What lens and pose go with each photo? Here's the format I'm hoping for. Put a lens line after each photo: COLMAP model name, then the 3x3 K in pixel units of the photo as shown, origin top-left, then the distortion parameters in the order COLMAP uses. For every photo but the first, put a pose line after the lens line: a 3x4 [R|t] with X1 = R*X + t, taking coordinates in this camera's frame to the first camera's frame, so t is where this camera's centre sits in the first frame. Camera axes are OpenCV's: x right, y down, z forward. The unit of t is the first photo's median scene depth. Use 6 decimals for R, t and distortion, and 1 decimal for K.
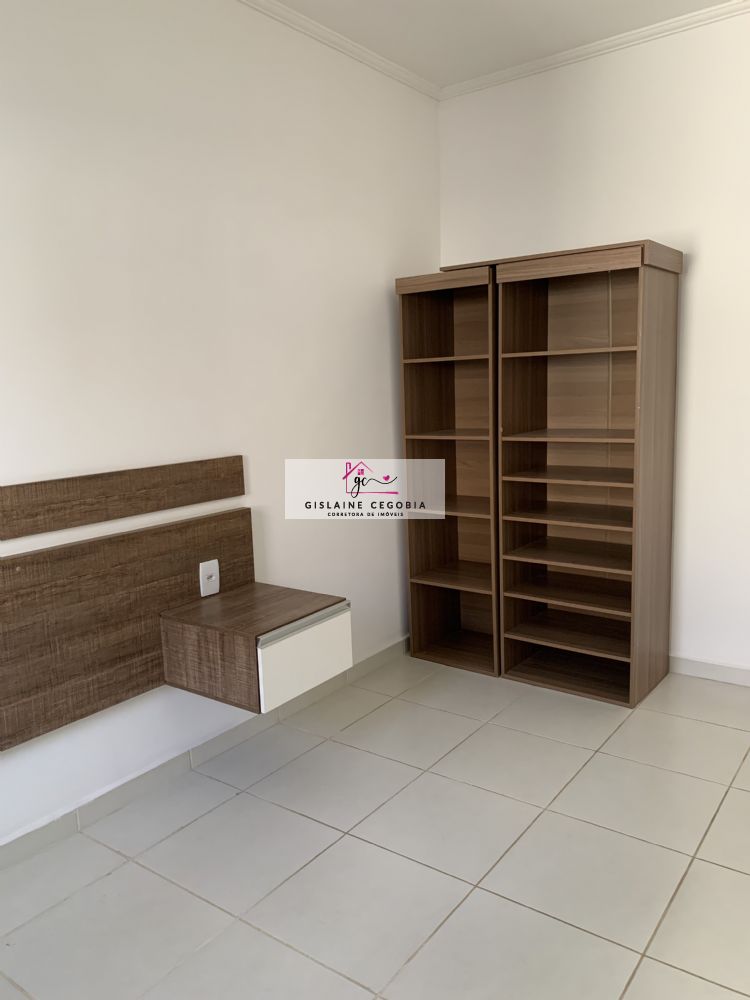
lens RADIAL K [[768.5, 0, 366.3], [0, 768.5, 501.2], [0, 0, 1]] dist [0.064477, -0.097997]
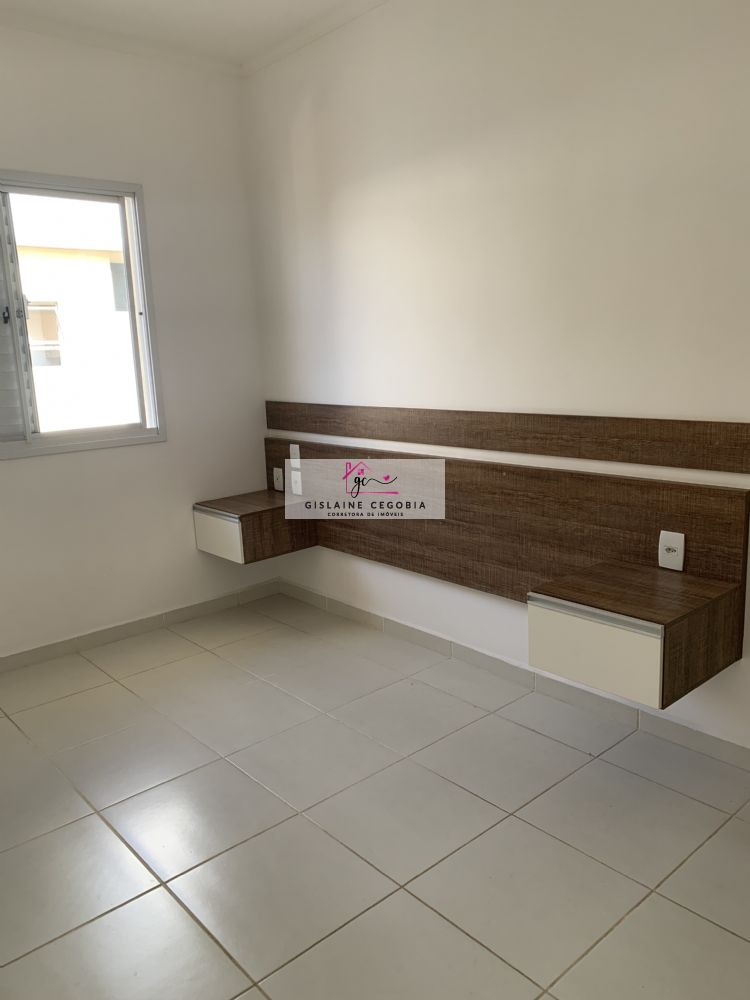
lens RADIAL K [[768.5, 0, 366.3], [0, 768.5, 501.2], [0, 0, 1]] dist [0.064477, -0.097997]
pose [[-0.218760, 0.239857, -0.945840, 0.808318], [-0.096300, 0.959279, 0.265537, -0.182608], [0.971015, 0.149173, -0.186754, 0.911593]]
